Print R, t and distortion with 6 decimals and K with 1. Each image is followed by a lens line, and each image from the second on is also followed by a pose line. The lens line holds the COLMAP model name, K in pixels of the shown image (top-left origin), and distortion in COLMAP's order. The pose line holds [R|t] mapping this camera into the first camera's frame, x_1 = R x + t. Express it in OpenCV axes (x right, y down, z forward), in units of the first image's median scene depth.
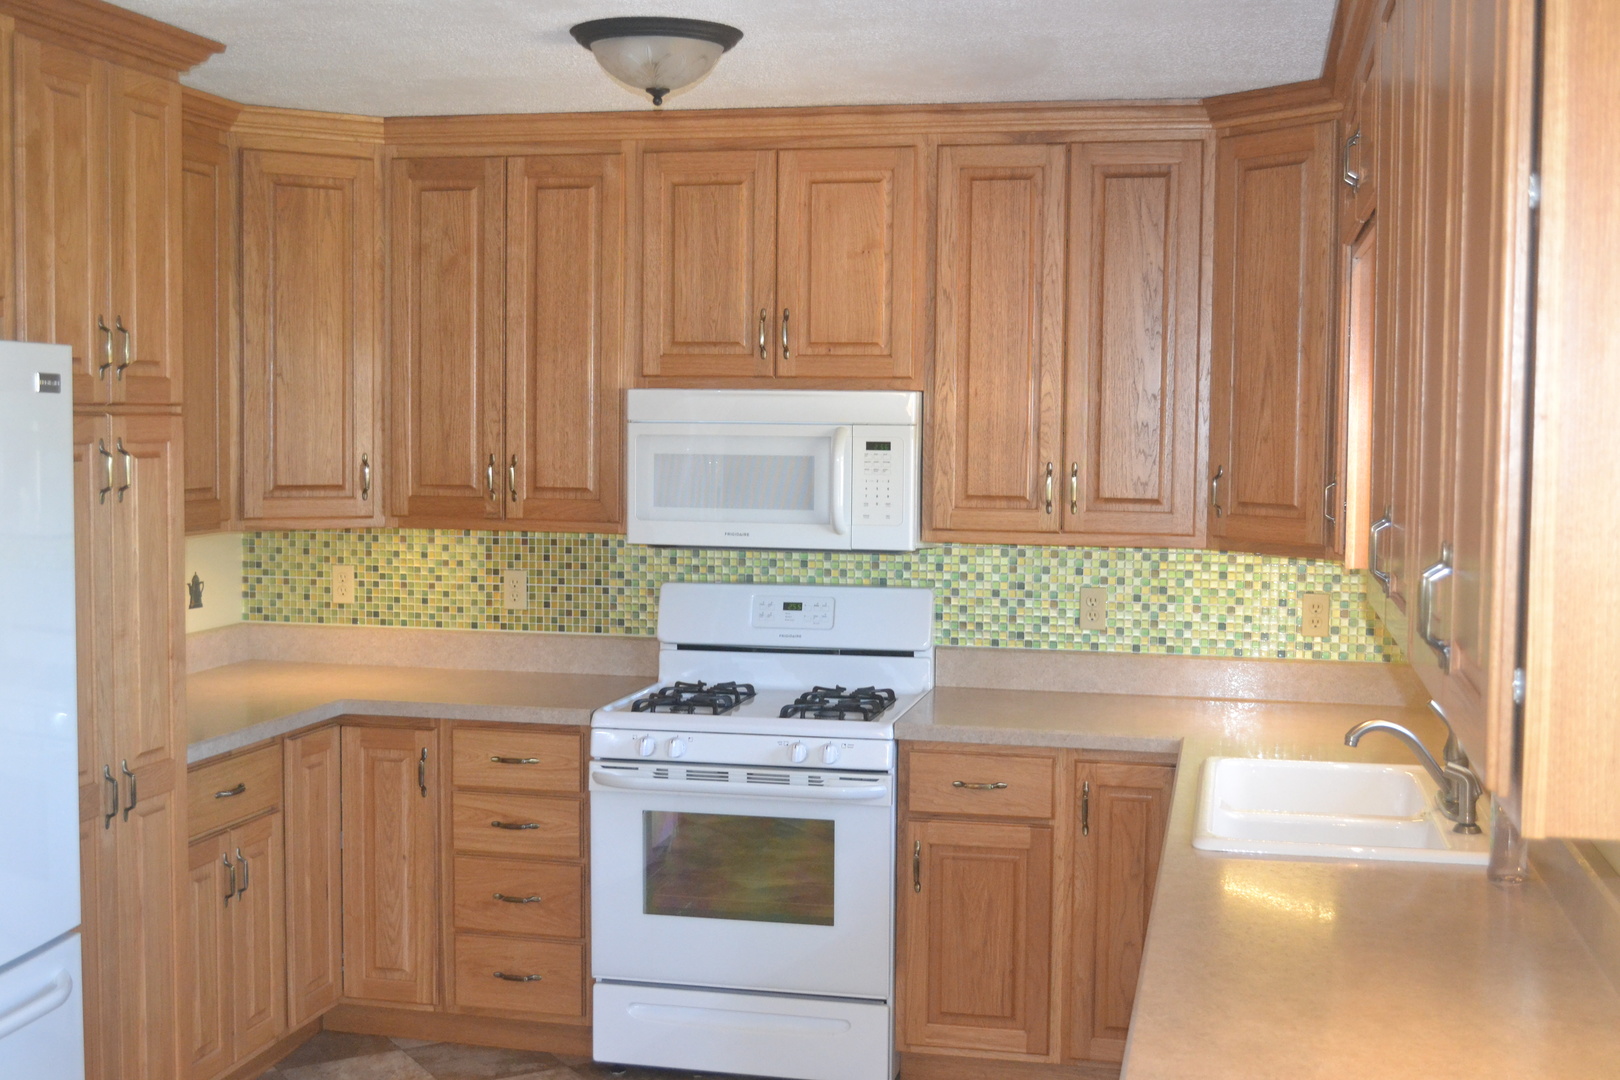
lens RADIAL K [[1885.7, 0, 809.7], [0, 1885.7, 547.3], [0, 0, 1]] dist [-0.039164, 0.000000]
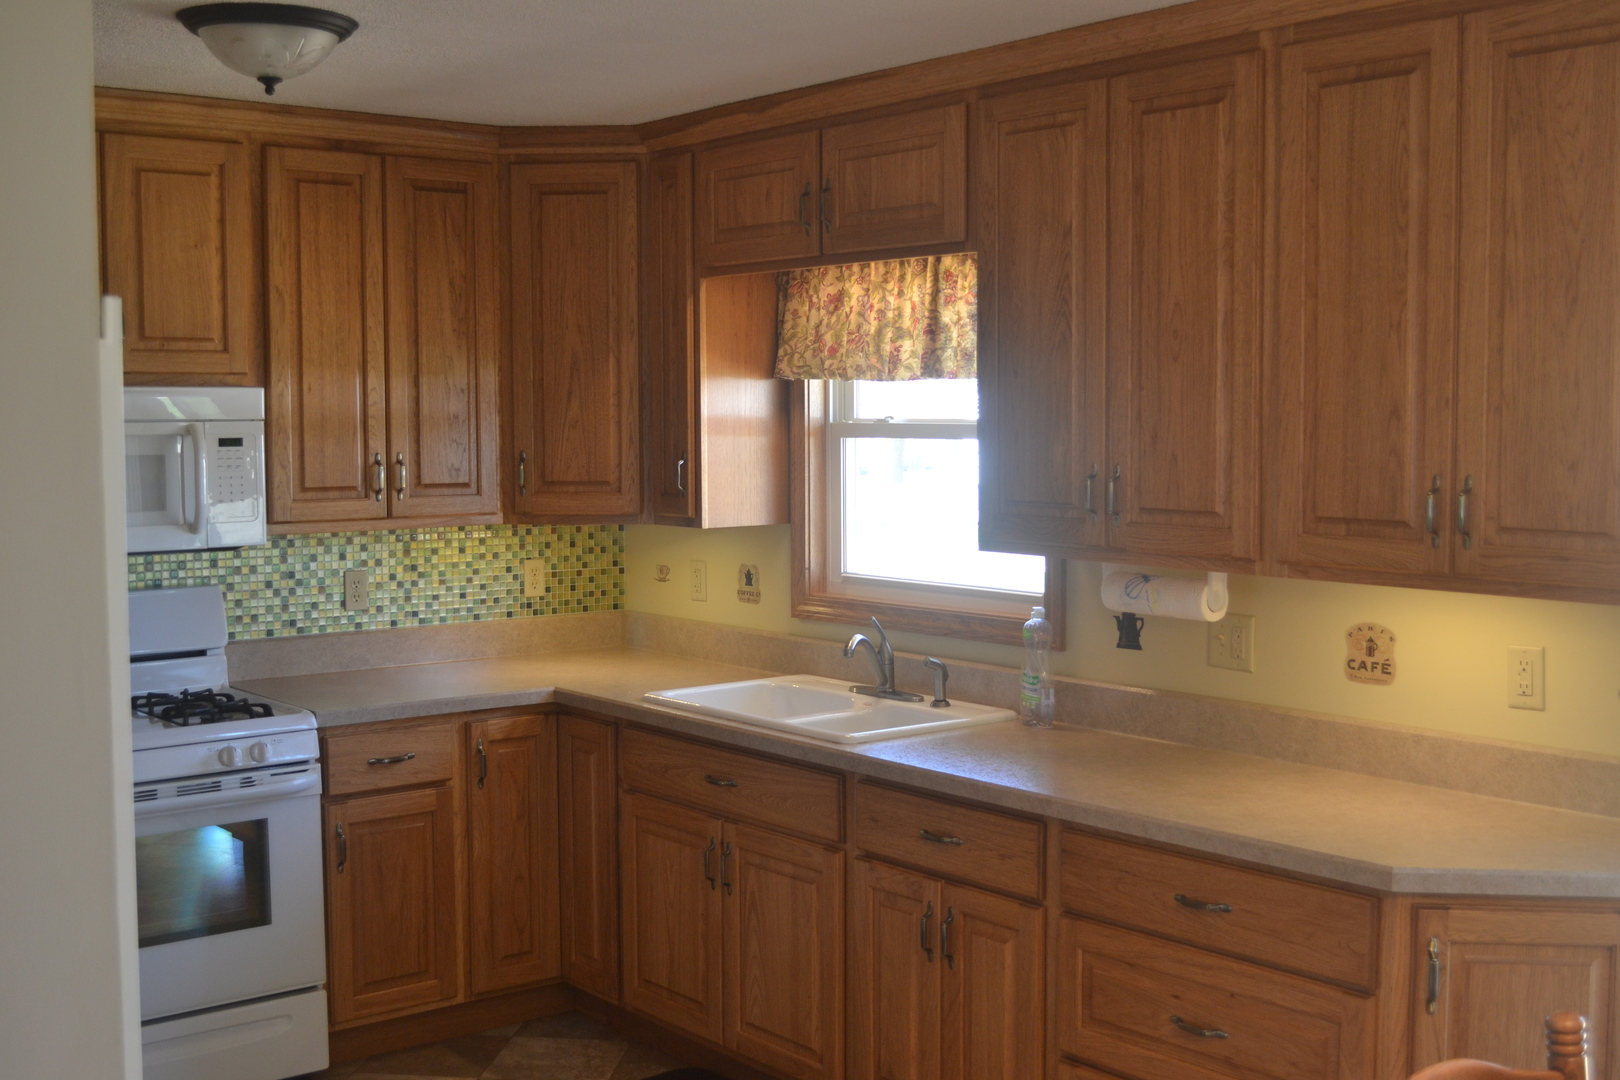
lens RADIAL K [[1885.7, 0, 823.9], [0, 1885.7, 530.8], [0, 0, 1]] dist [-0.039164, 0.000000]
pose [[0.625954, -0.062392, 0.777360, -0.543752], [0.067028, 0.997410, 0.026081, -0.012037], [-0.776974, 0.035779, 0.628515, 0.137499]]
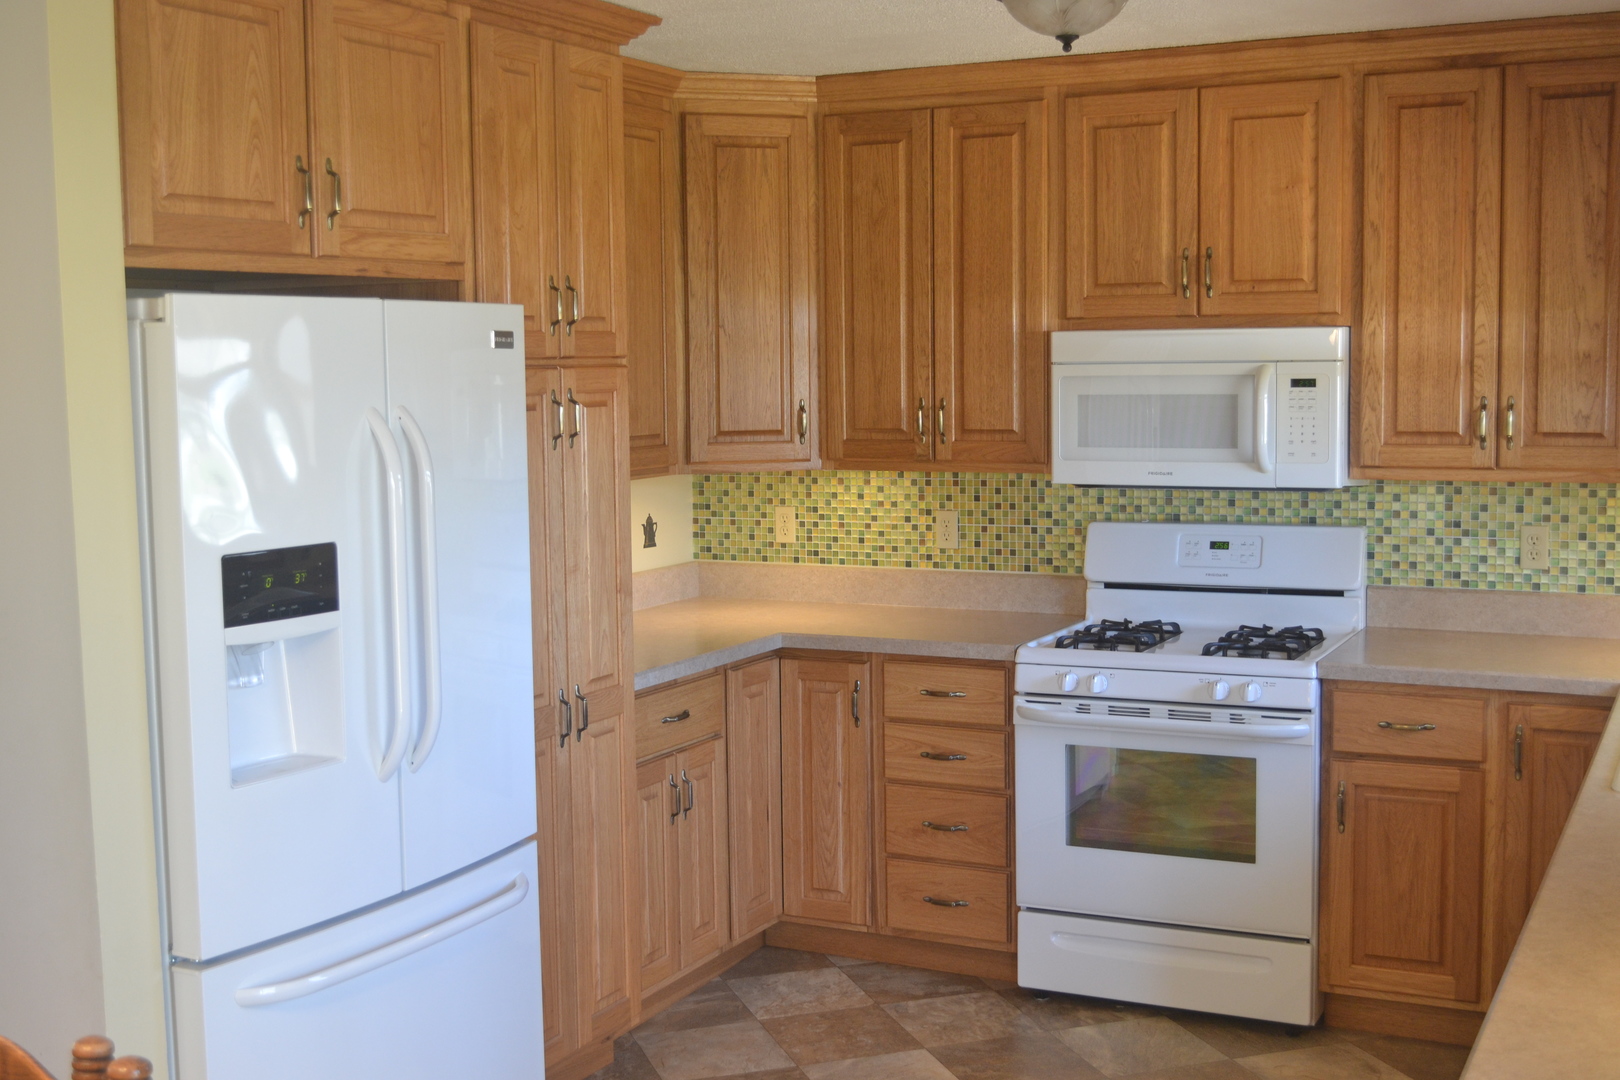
lens RADIAL K [[1885.7, 0, 826.8], [0, 1885.7, 537.2], [0, 0, 1]] dist [-0.039164, 0.000000]
pose [[0.972119, -0.001156, -0.234486, 0.024777], [0.006944, 0.999691, 0.023857, 0.001976], [0.234386, -0.024820, 0.971827, -0.020565]]
